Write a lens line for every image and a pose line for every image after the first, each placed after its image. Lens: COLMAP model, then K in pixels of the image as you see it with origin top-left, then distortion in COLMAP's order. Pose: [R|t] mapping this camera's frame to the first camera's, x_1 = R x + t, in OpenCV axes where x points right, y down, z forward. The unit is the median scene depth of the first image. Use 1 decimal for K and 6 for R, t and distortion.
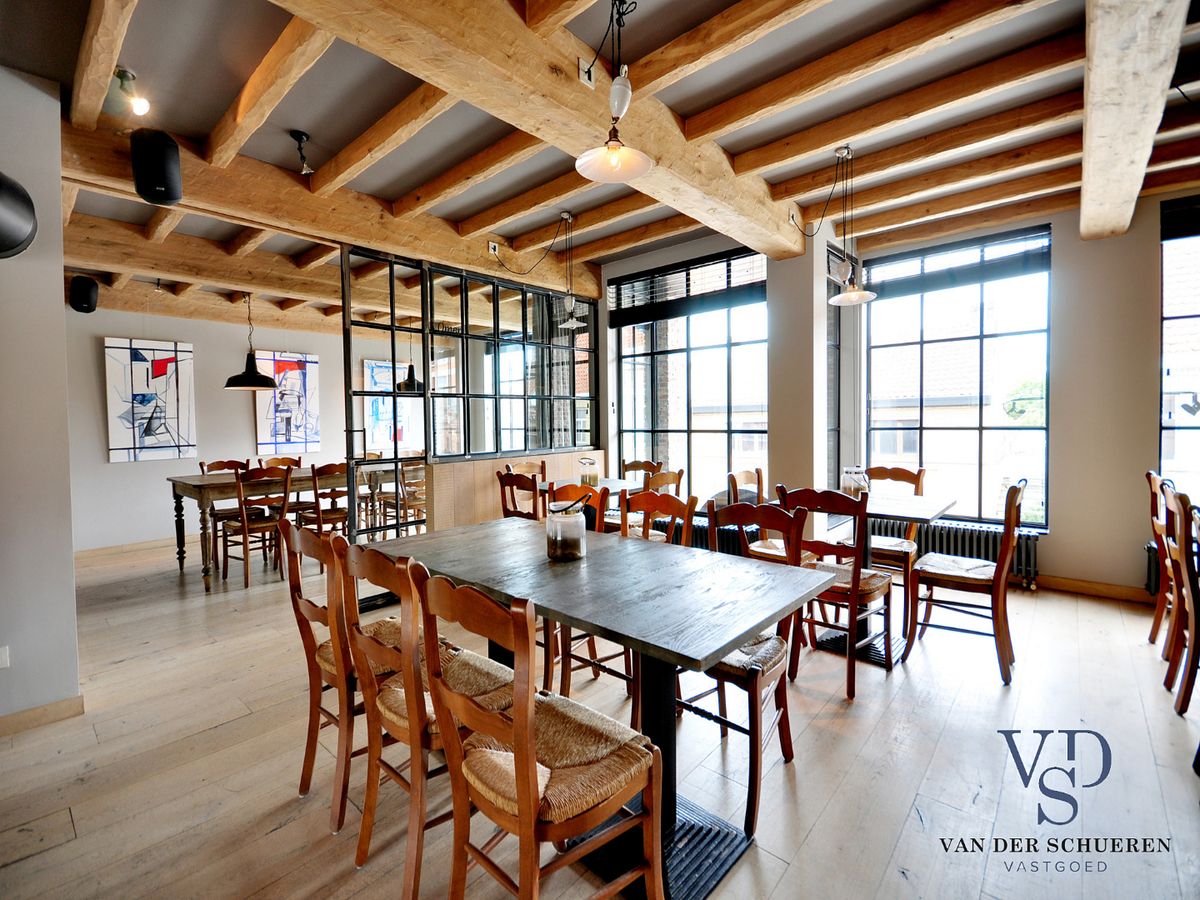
lens RADIAL K [[533.9, 0, 602.9], [0, 533.9, 440.8], [0, 0, 1]] dist [0.016120, -0.011178]
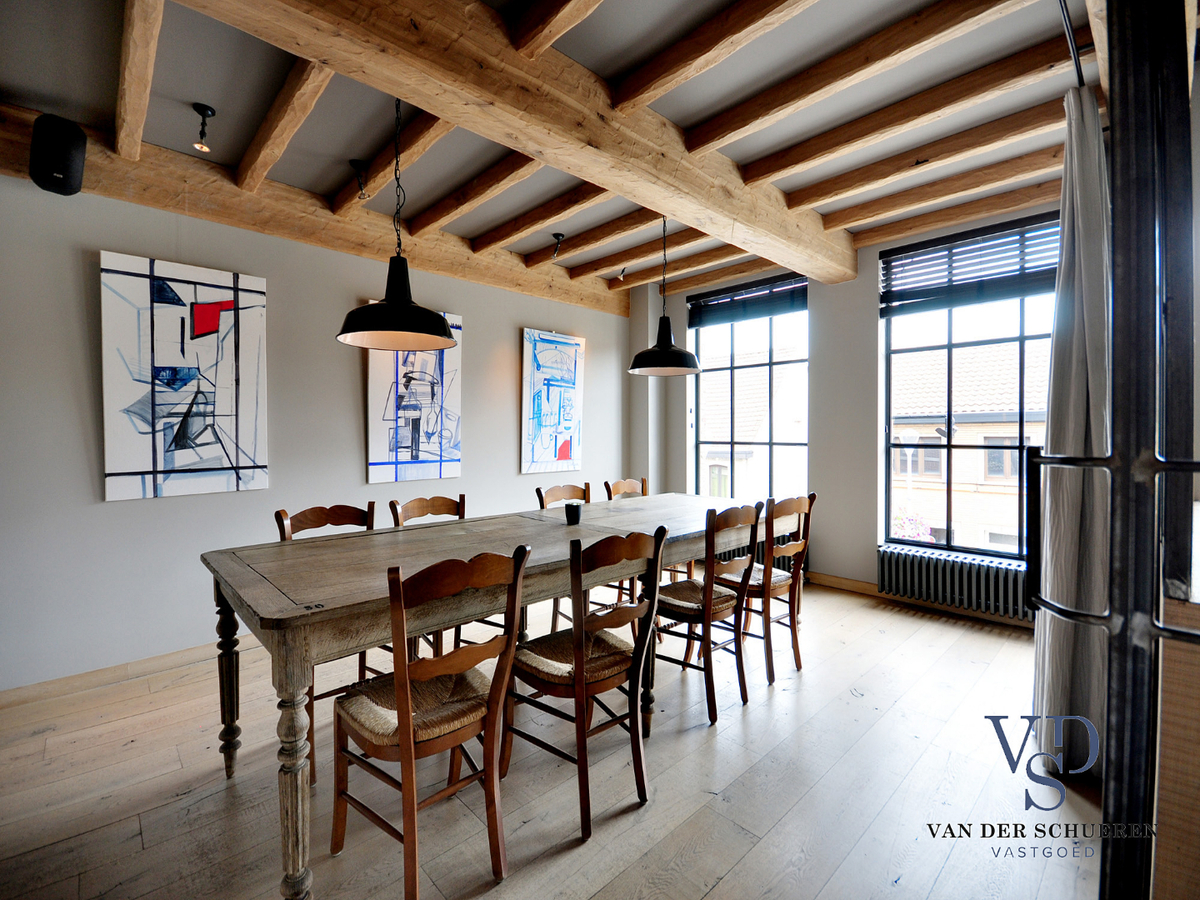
lens RADIAL K [[533.0, 0, 601.0], [0, 533.0, 446.5], [0, 0, 1]] dist [0.014798, -0.009530]
pose [[0.996149, 0.016132, -0.086180, -0.395339], [-0.017024, 0.999809, -0.009622, -0.012965], [0.086008, 0.011053, 0.996233, 0.515537]]
